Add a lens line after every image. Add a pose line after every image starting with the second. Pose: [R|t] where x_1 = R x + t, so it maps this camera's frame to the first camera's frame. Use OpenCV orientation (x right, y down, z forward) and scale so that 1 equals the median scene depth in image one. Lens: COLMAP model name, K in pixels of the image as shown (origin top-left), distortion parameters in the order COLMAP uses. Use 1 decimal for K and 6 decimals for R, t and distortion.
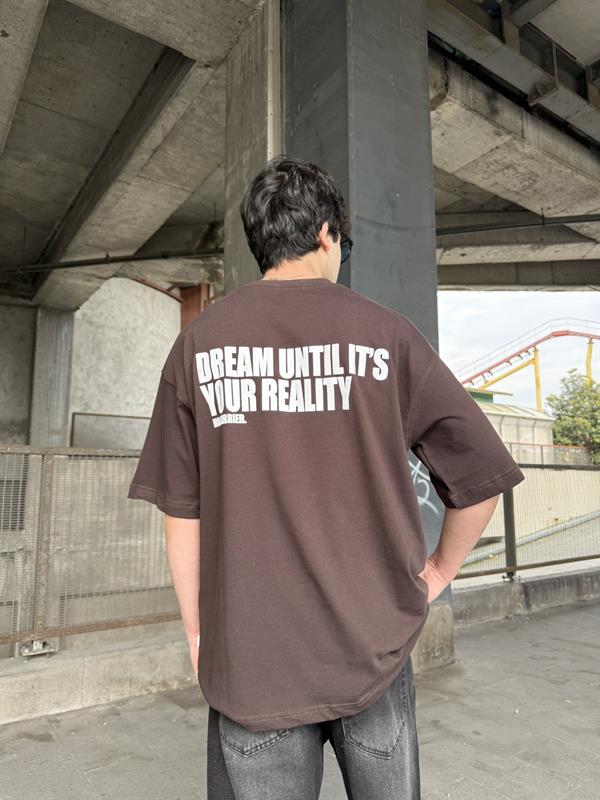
lens RADIAL K [[575.7, 0, 300.4], [0, 575.7, 400.5], [0, 0, 1]] dist [0.009093, -0.020094]
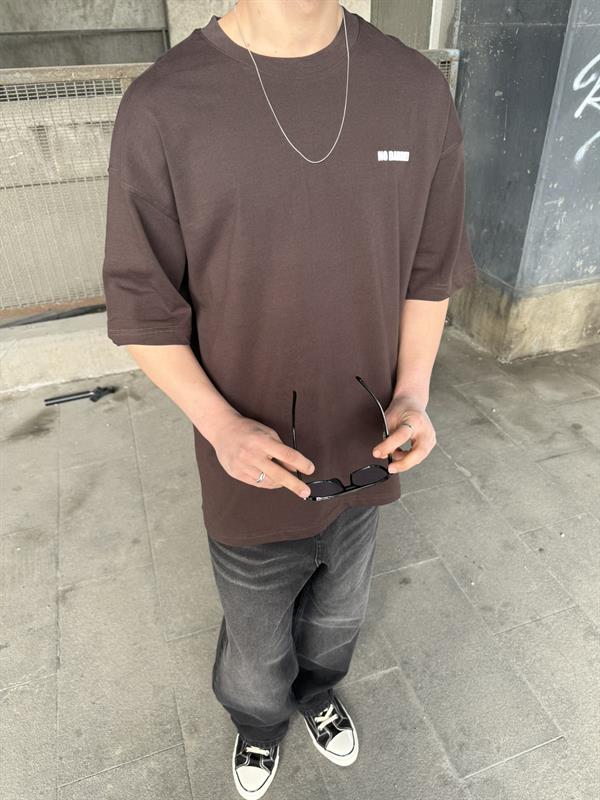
lens RADIAL K [[575.7, 0, 295.8], [0, 575.7, 404.4], [0, 0, 1]] dist [0.009093, -0.020094]
pose [[0.959579, 0.144963, -0.241235, 0.013604], [0.058837, 0.734879, 0.675642, -0.049983], [0.275222, -0.662525, 0.696645, 0.139102]]
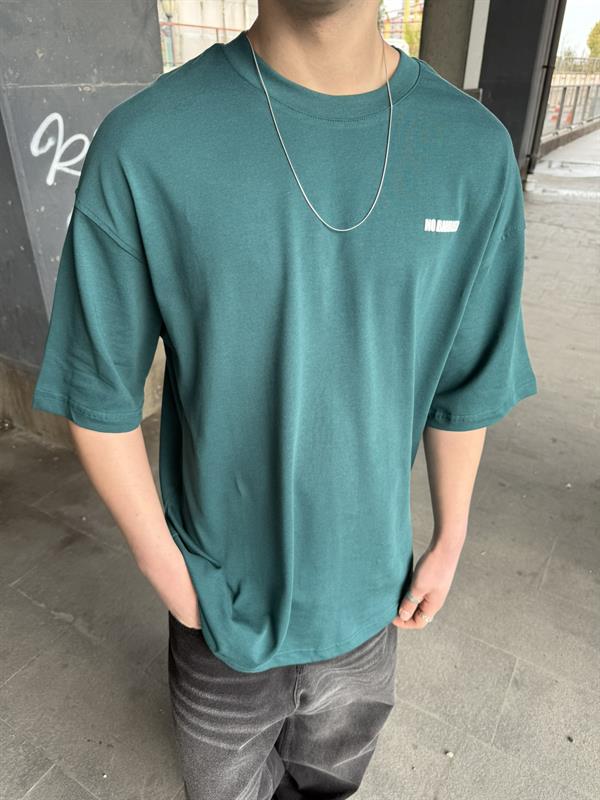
lens RADIAL K [[575.7, 0, 299.1], [0, 575.7, 405.6], [0, 0, 1]] dist [0.009093, -0.020094]
pose [[0.914799, -0.195672, 0.353350, 0.066721], [-0.066012, 0.790631, 0.608724, -0.033950], [-0.398480, -0.580186, 0.710351, 0.210384]]
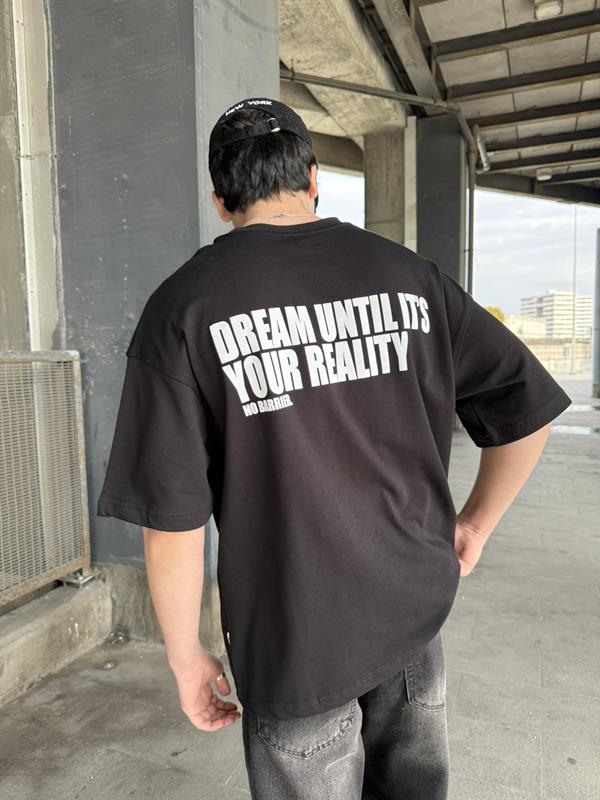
lens RADIAL K [[575.7, 0, 302.6], [0, 575.7, 402.6], [0, 0, 1]] dist [0.009093, -0.020094]
pose [[0.840655, -0.054690, 0.538802, -0.116017], [-0.071186, 0.975097, 0.210042, -0.004474], [-0.536871, -0.214928, 0.815828, 0.223088]]
